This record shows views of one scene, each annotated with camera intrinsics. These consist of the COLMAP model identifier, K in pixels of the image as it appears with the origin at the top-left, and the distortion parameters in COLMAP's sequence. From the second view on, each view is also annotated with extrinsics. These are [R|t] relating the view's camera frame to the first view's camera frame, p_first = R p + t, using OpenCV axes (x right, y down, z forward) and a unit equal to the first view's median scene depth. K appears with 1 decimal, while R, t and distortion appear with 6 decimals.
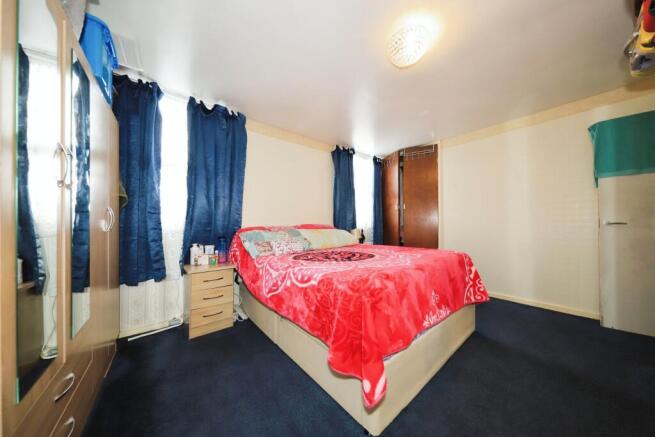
lens RADIAL K [[204.0, 0, 328.6], [0, 204.0, 228.6], [0, 0, 1]] dist [0.000142, 0.000005]
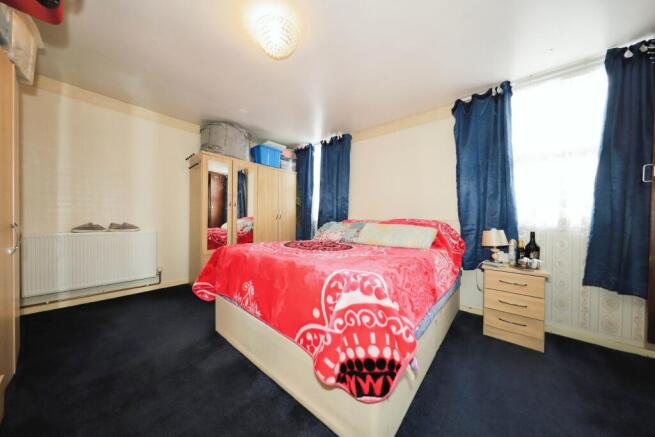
lens RADIAL K [[207.4, 0, 327.5], [0, 207.4, 218.5], [0, 0, 1]] dist [-0.000205, -0.000029]
pose [[0.184299, 0.019884, -0.982669, 0.687871], [-0.017492, 0.999703, 0.016948, -0.032782], [0.982715, 0.014066, 0.184592, 0.513753]]
